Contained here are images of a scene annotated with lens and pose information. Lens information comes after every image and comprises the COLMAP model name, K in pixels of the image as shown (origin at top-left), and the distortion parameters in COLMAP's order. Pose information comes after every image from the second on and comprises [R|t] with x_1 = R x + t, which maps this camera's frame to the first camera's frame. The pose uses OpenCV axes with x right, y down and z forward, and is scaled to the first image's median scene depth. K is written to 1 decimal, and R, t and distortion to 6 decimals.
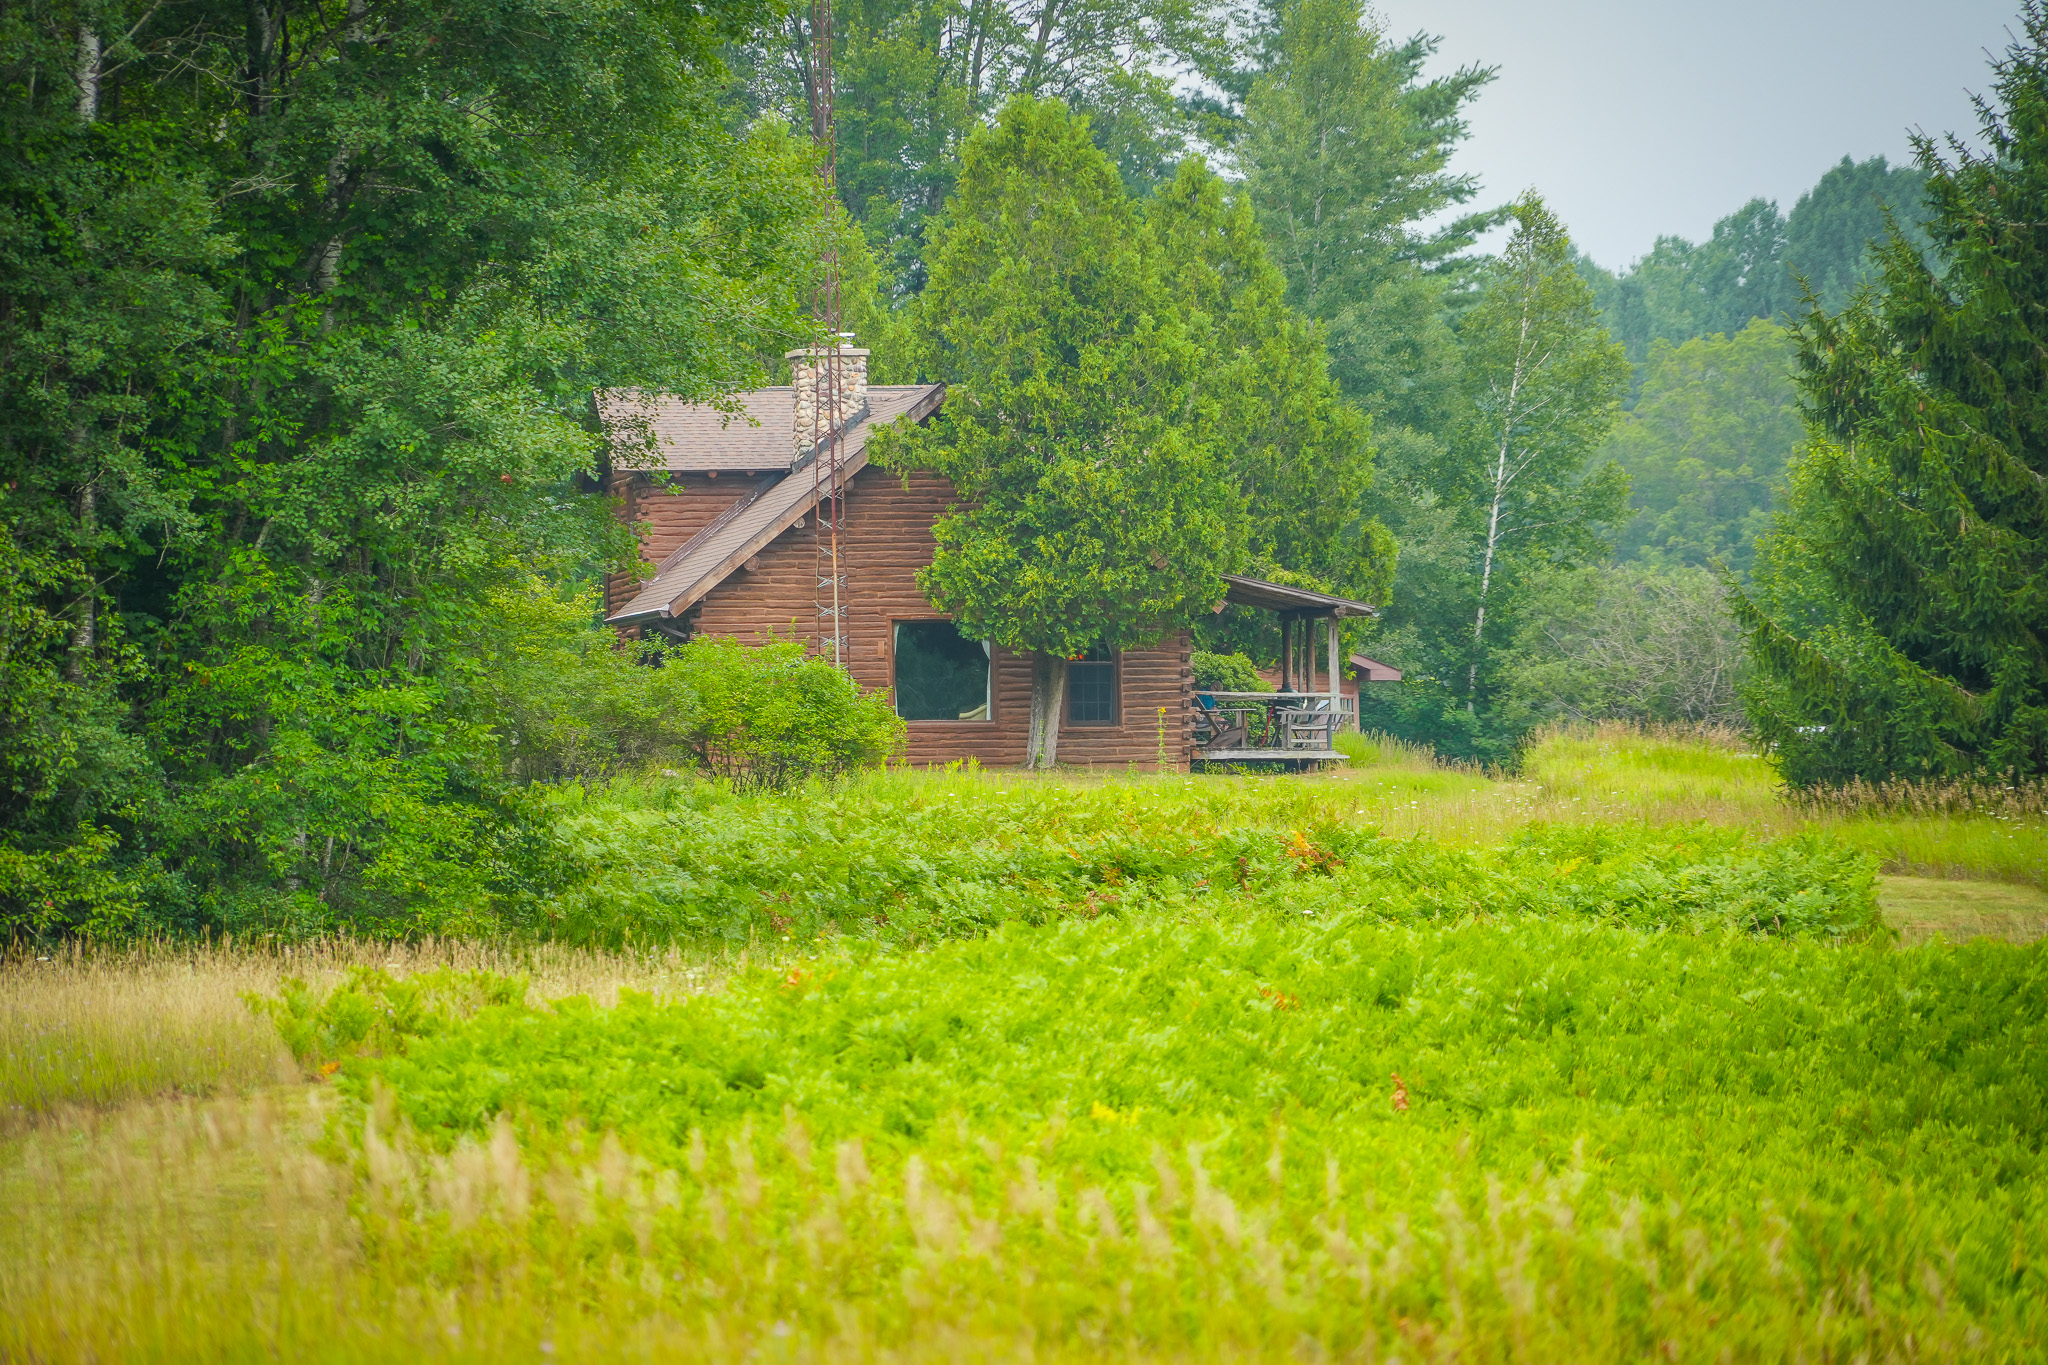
lens RADIAL K [[13959.8, 0, 1023.9], [0, 13959.8, 682.9], [0, 0, 1]] dist [0.097431, 0.000000]
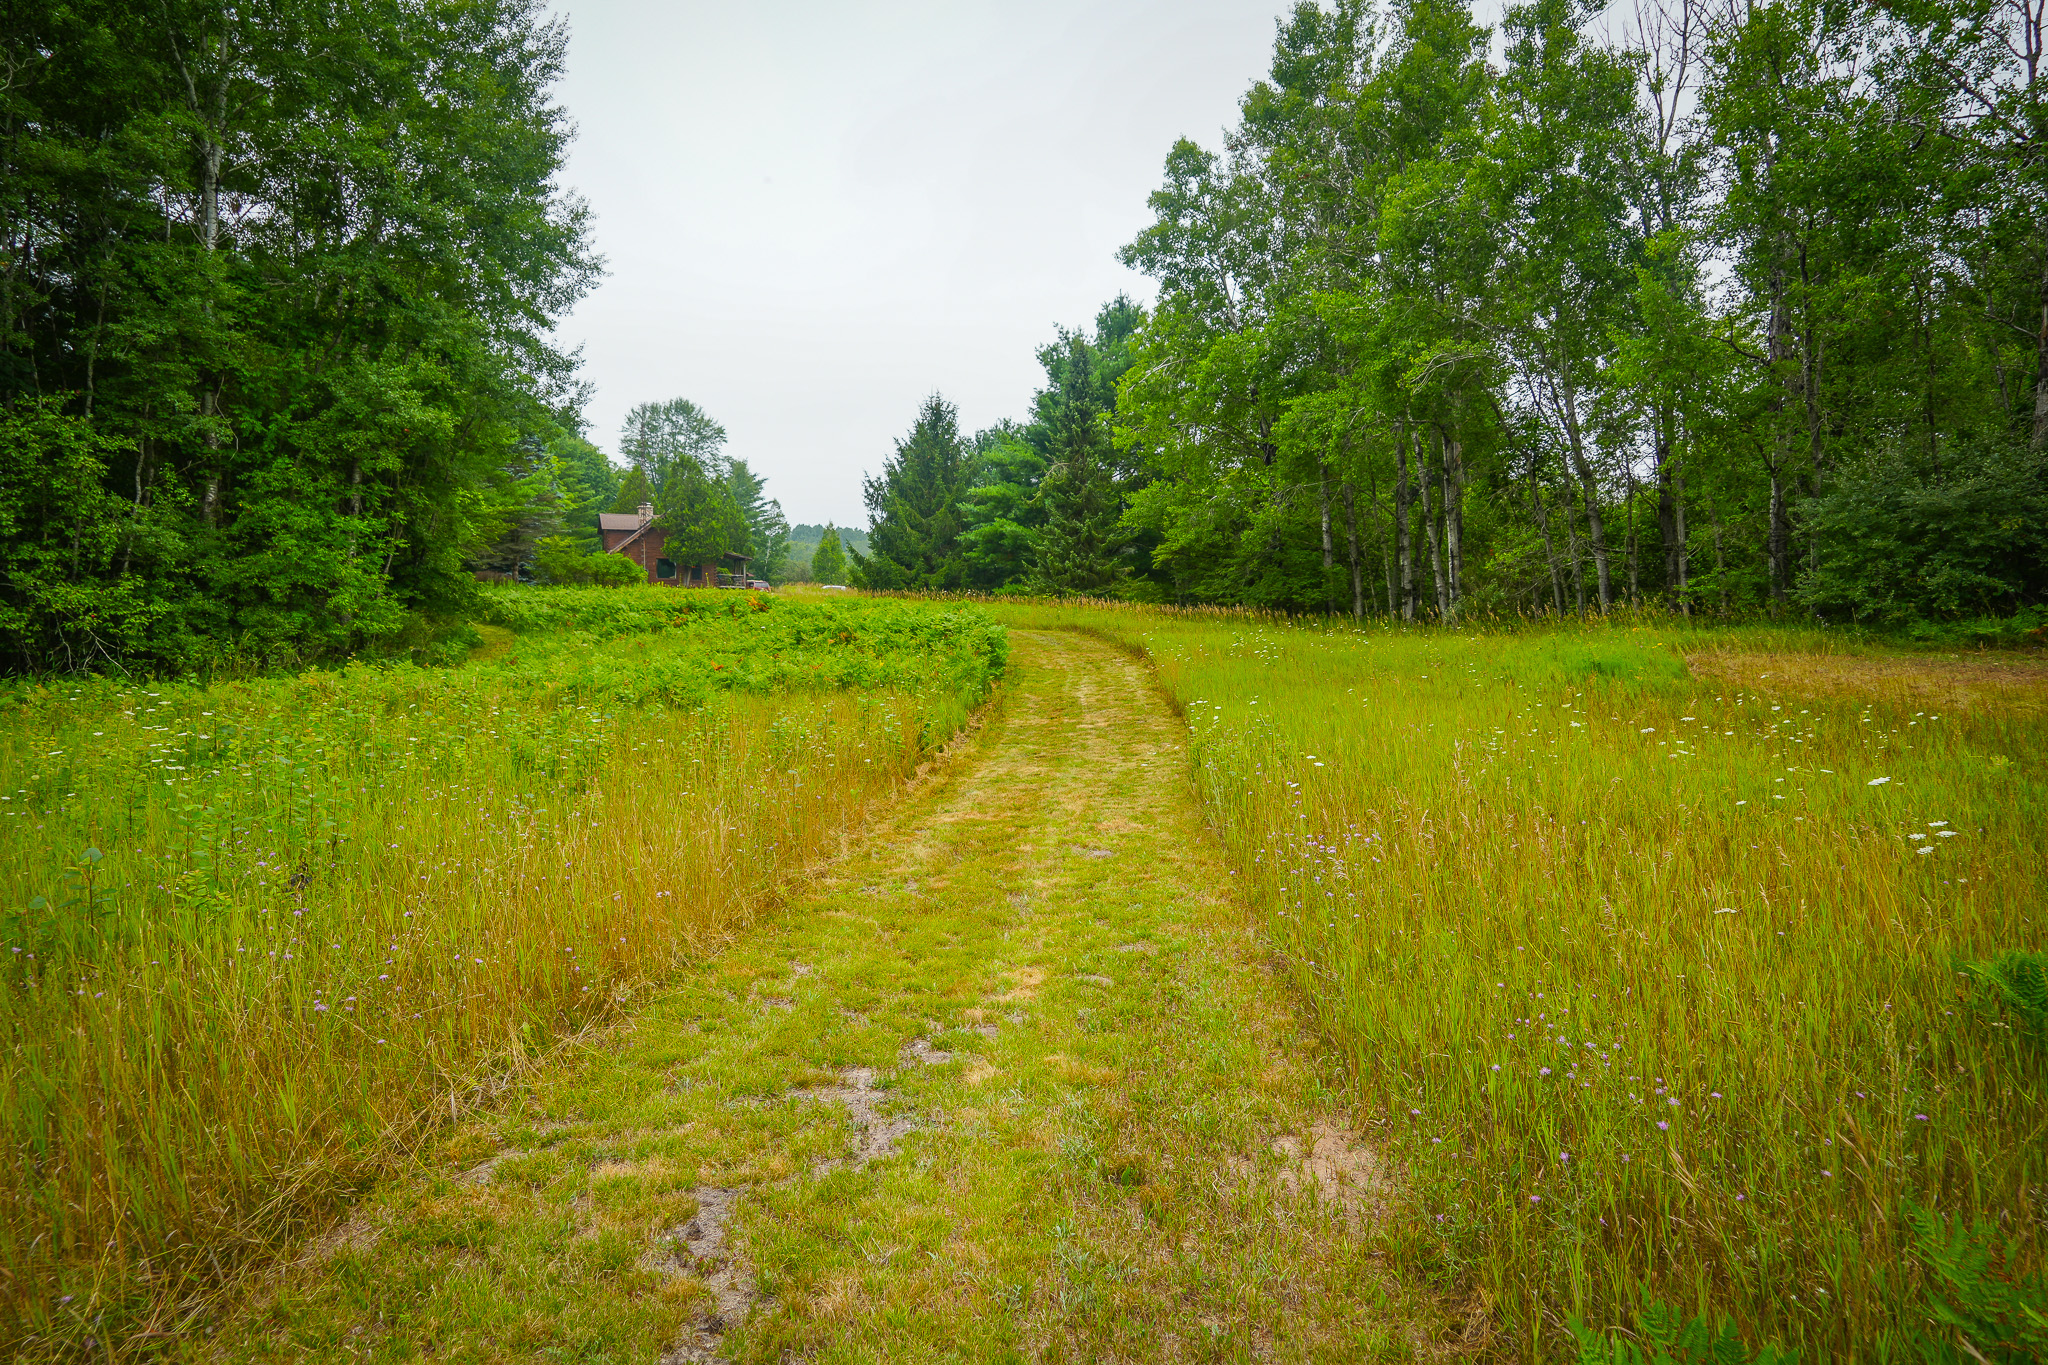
lens RADIAL K [[1393.1, 0, 1025.2], [0, 1393.1, 681.1], [0, 0, 1]] dist [-0.010750, -0.001043]
pose [[0.973434, 0.008406, 0.228812, 0.006967], [-0.022808, 0.997915, 0.060371, 0.007680], [-0.227827, -0.063986, 0.971597, 0.579693]]
